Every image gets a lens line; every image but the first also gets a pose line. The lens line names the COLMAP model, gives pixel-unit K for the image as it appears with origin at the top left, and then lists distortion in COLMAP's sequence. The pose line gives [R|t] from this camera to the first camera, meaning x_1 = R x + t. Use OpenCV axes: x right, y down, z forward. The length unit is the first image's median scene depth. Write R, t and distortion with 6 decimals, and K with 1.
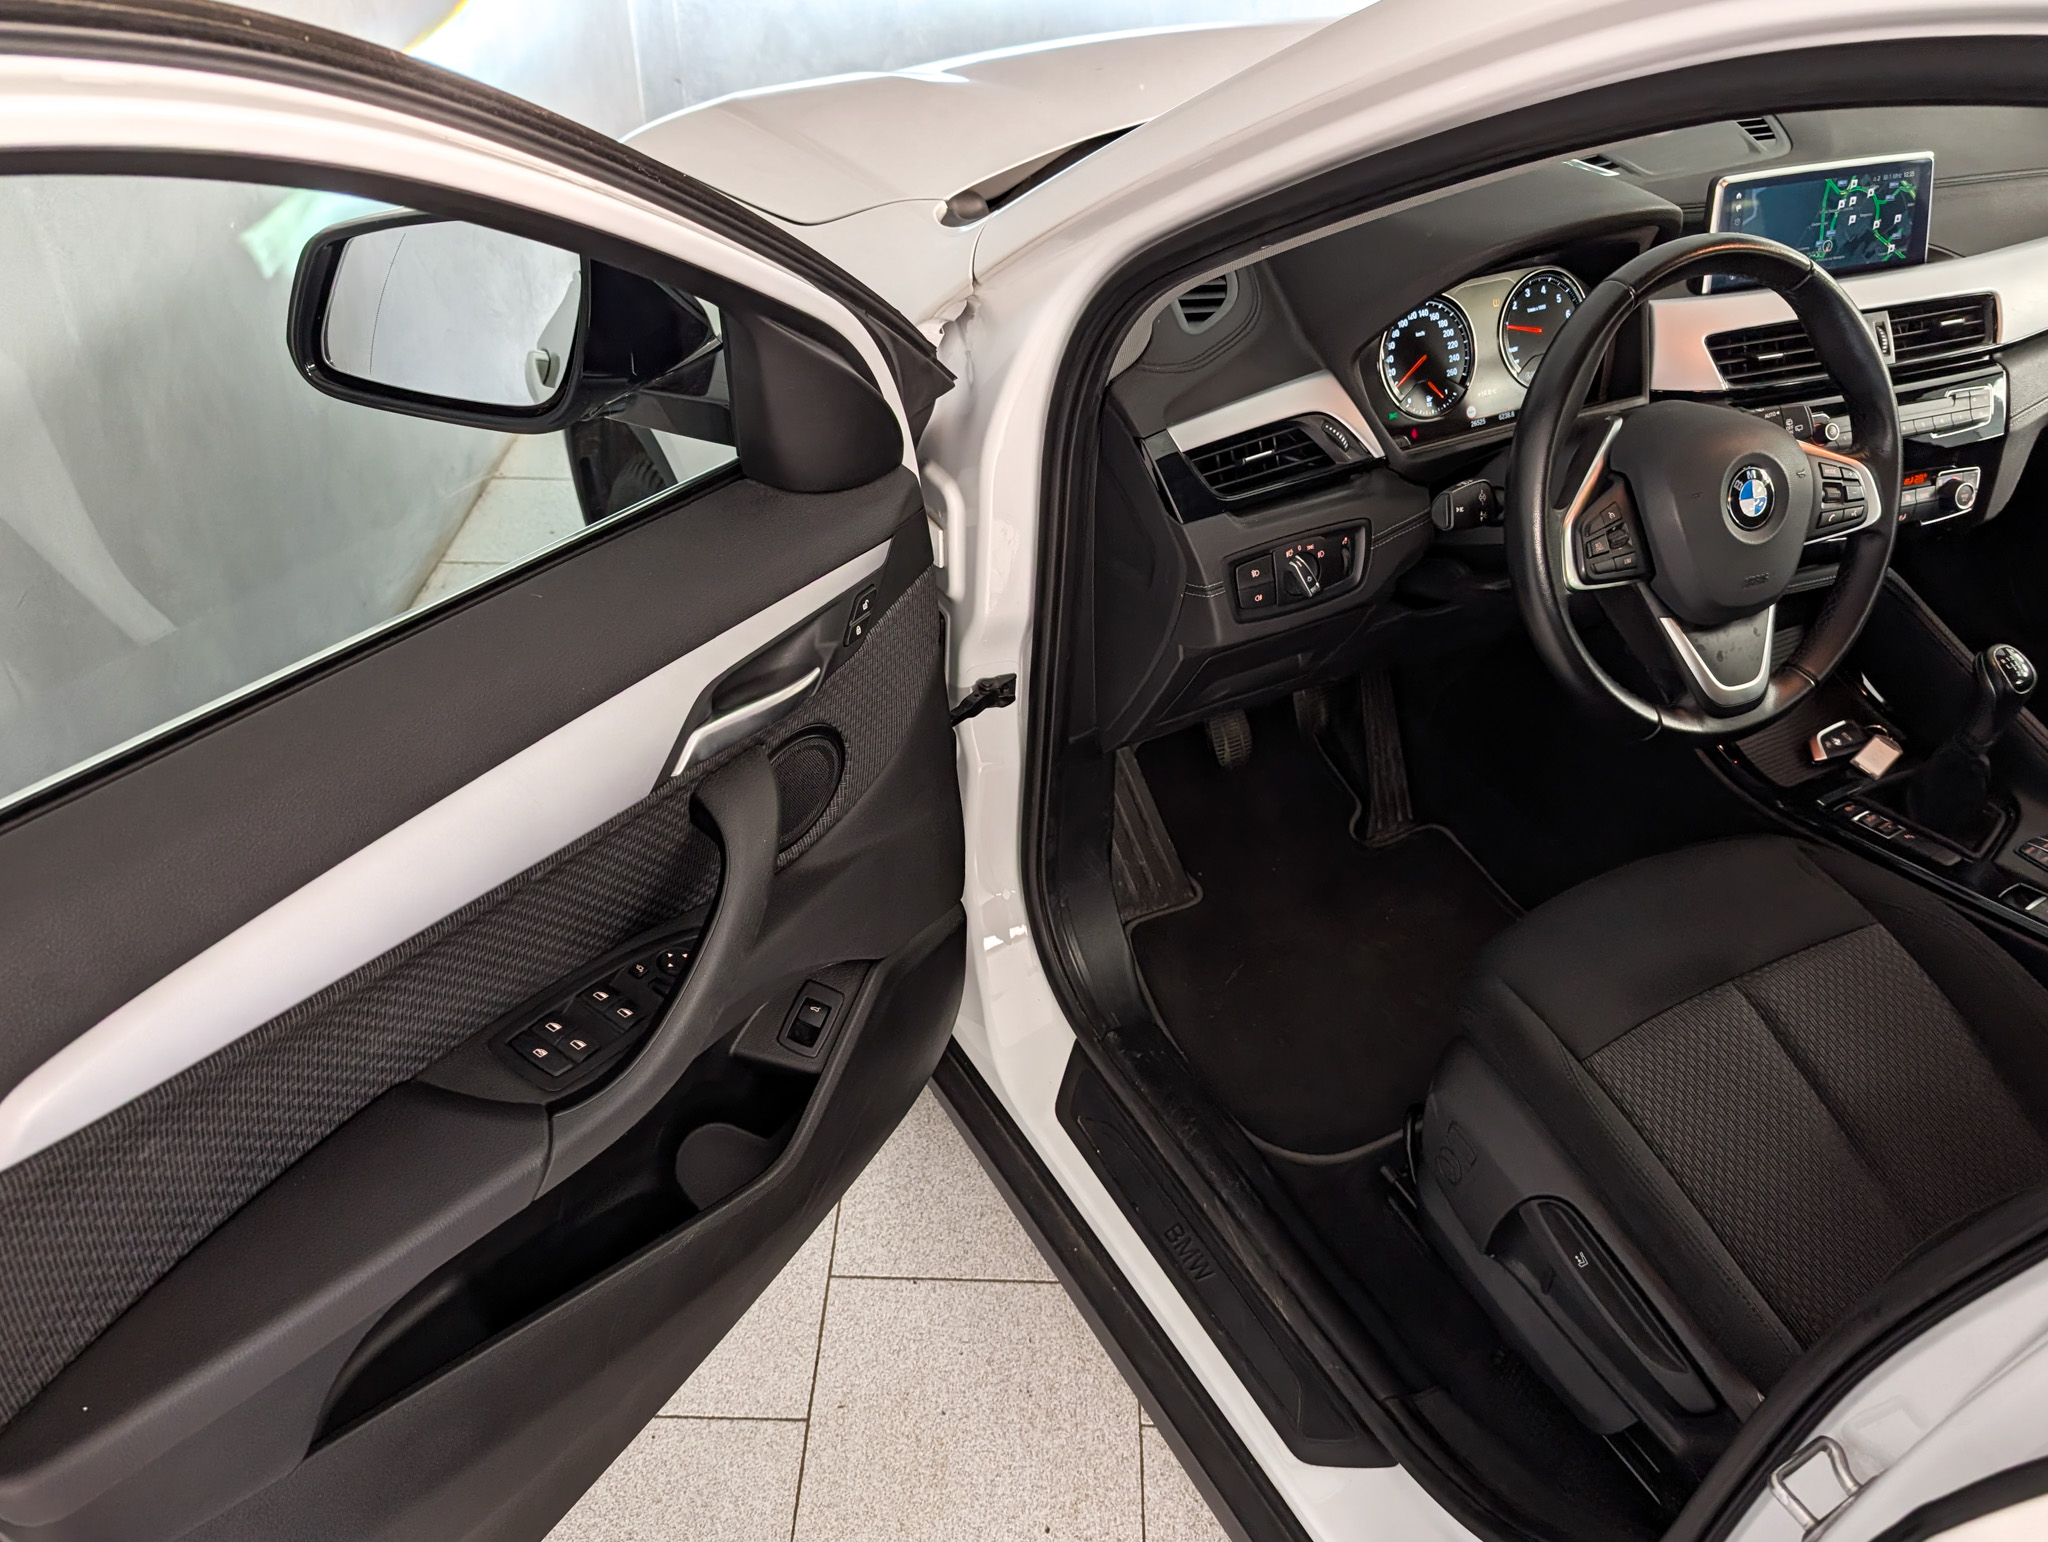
lens RADIAL K [[1633.0, 0, 1013.7], [0, 1633.0, 752.8], [0, 0, 1]] dist [0.011120, -0.007329]
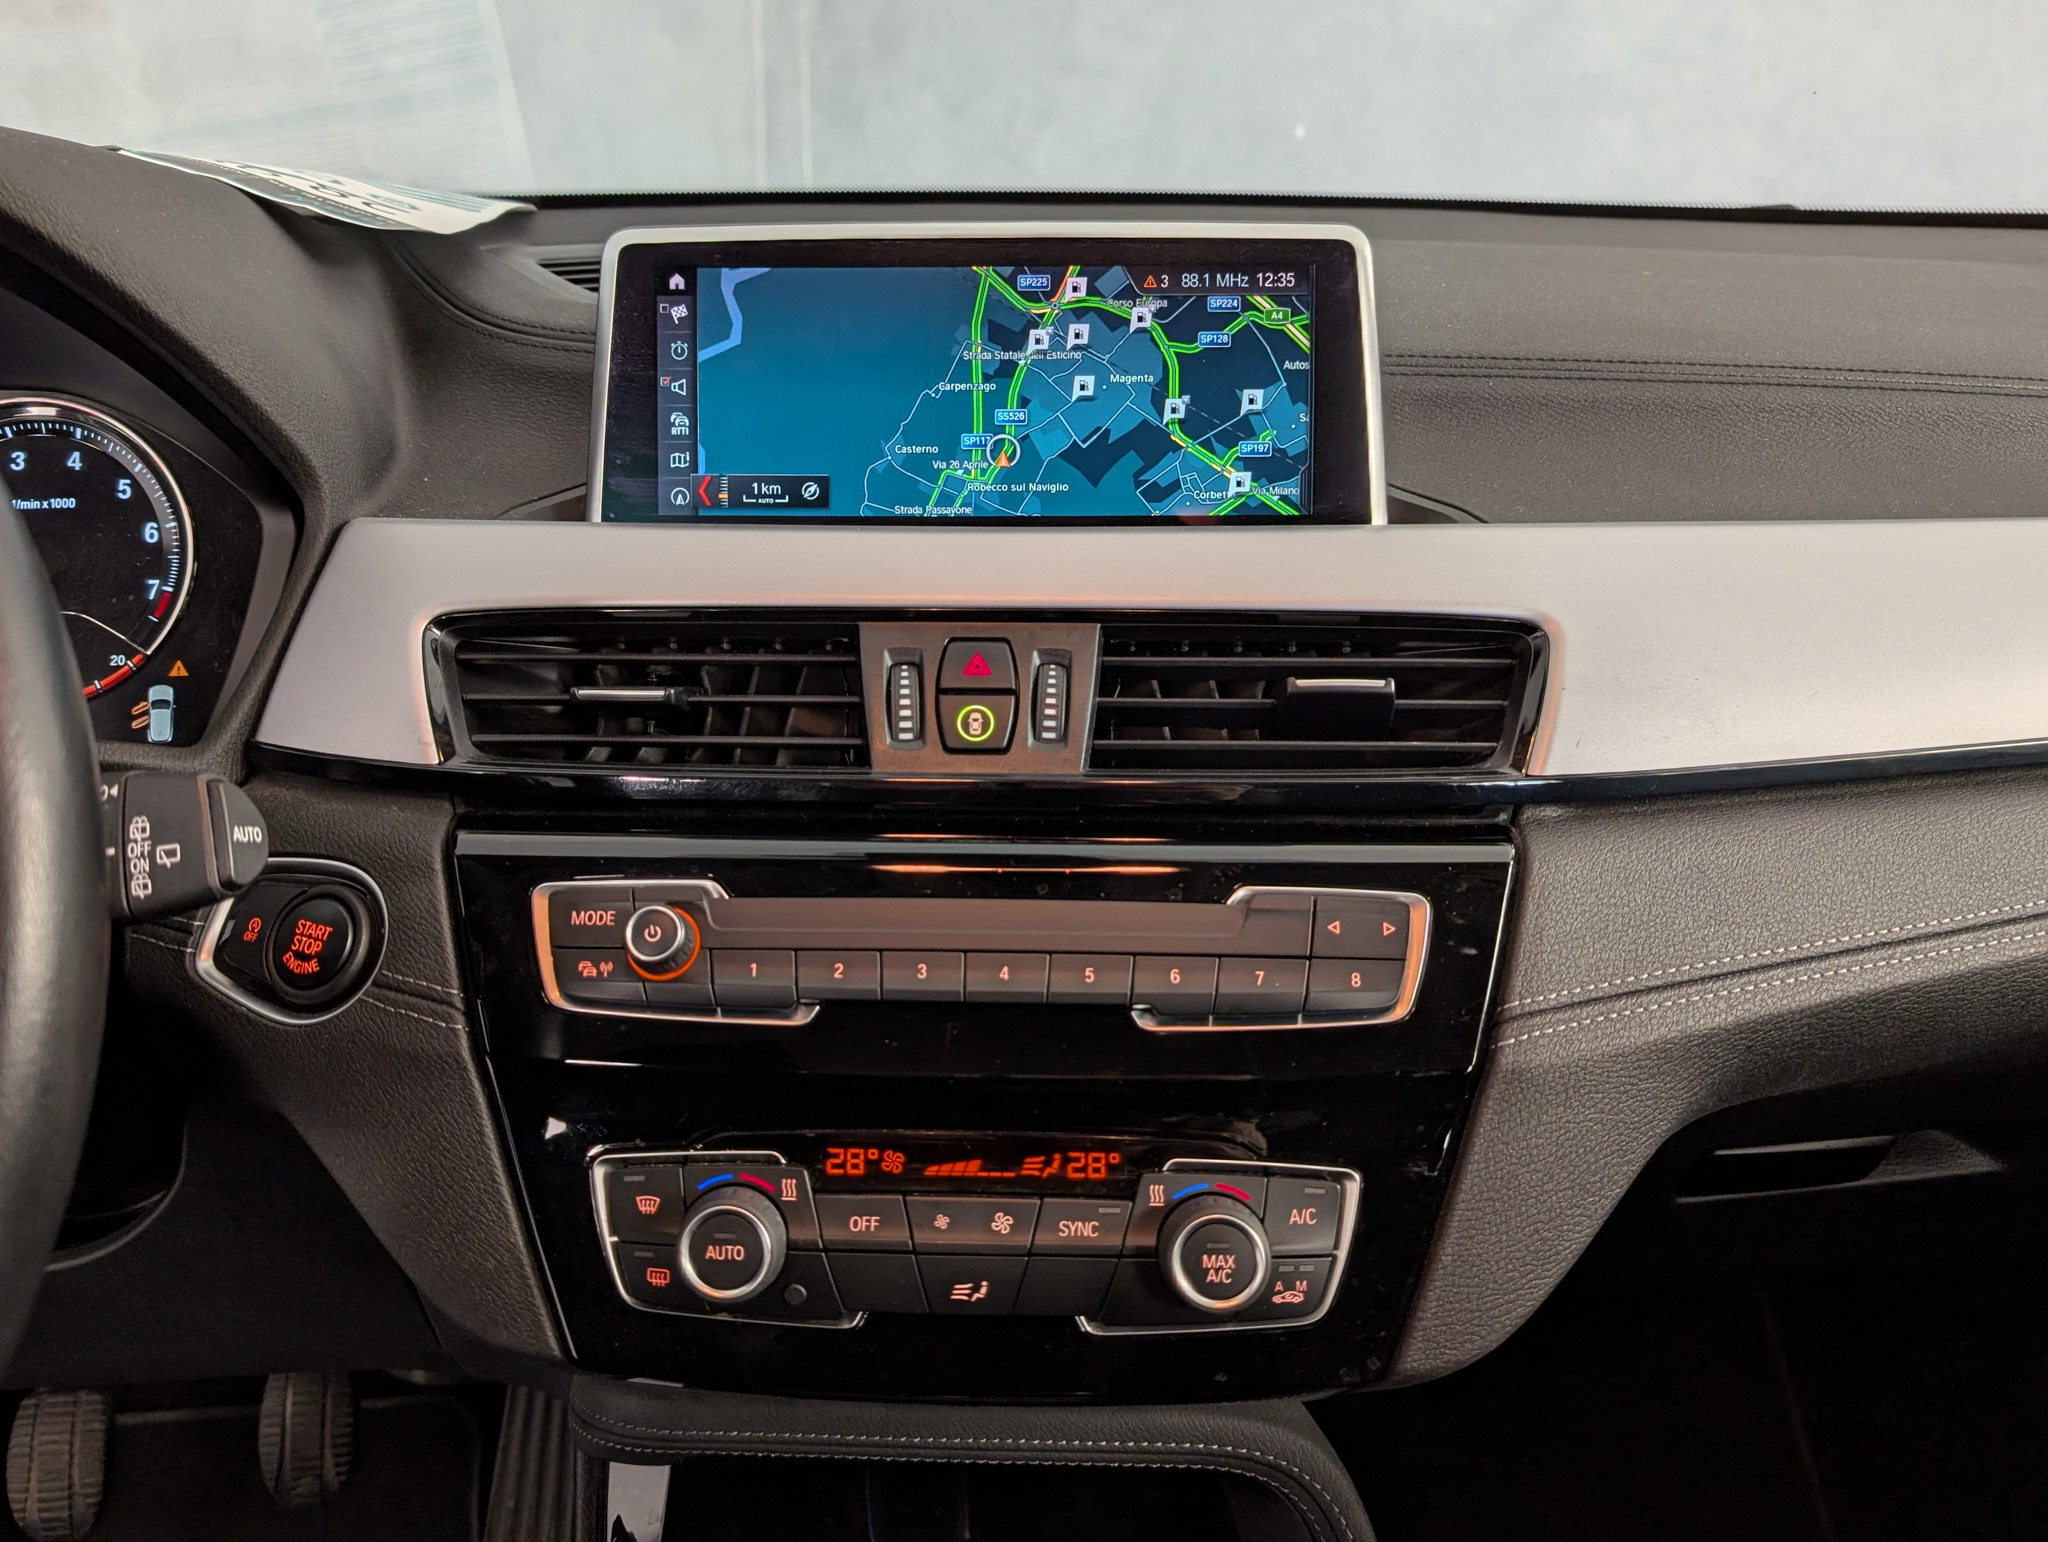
lens RADIAL K [[1654.2, 0, 946.1], [0, 1654.2, 706.5], [0, 0, 1]] dist [0.033699, -0.006156]
pose [[0.916873, 0.095029, -0.387703, 0.642092], [-0.220160, 0.930556, -0.292567, -0.153778], [0.332977, 0.353603, 0.874123, 0.717164]]
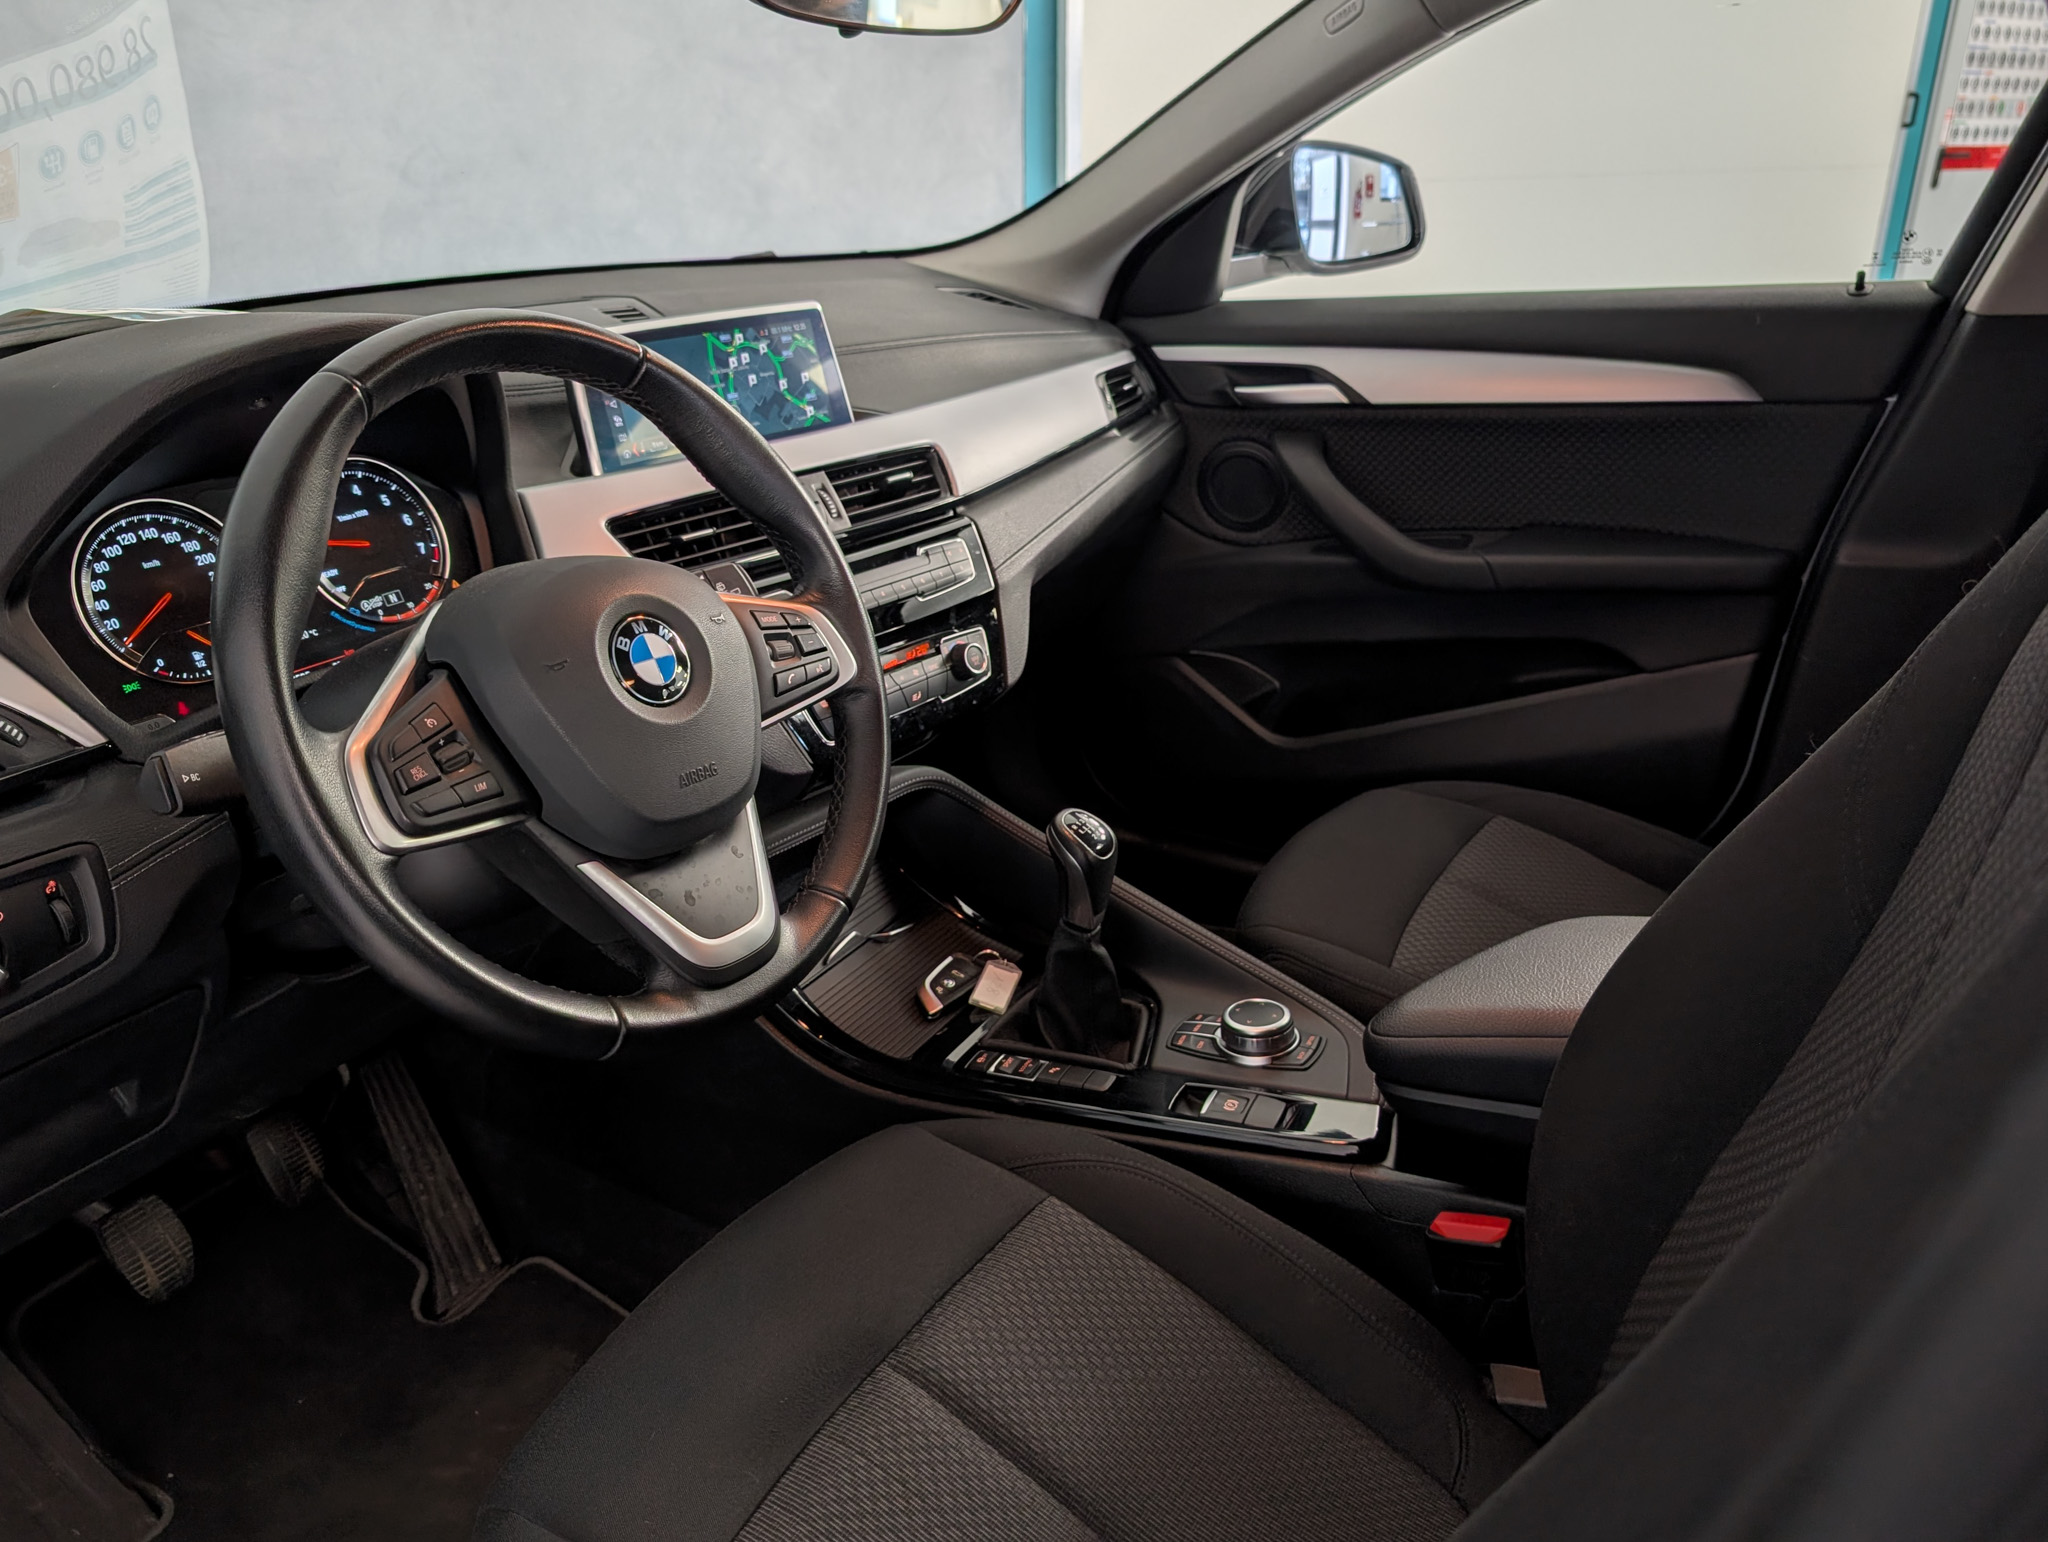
lens RADIAL K [[1569.6, 0, 1024.0], [0, 1569.6, 771.0], [0, 0, 1]] dist [0.029309, -0.005147]
pose [[0.854061, -0.223151, 0.469875, 0.213523], [0.327740, 0.932306, -0.152944, 0.028147], [-0.403938, 0.284620, 0.869382, 0.311067]]
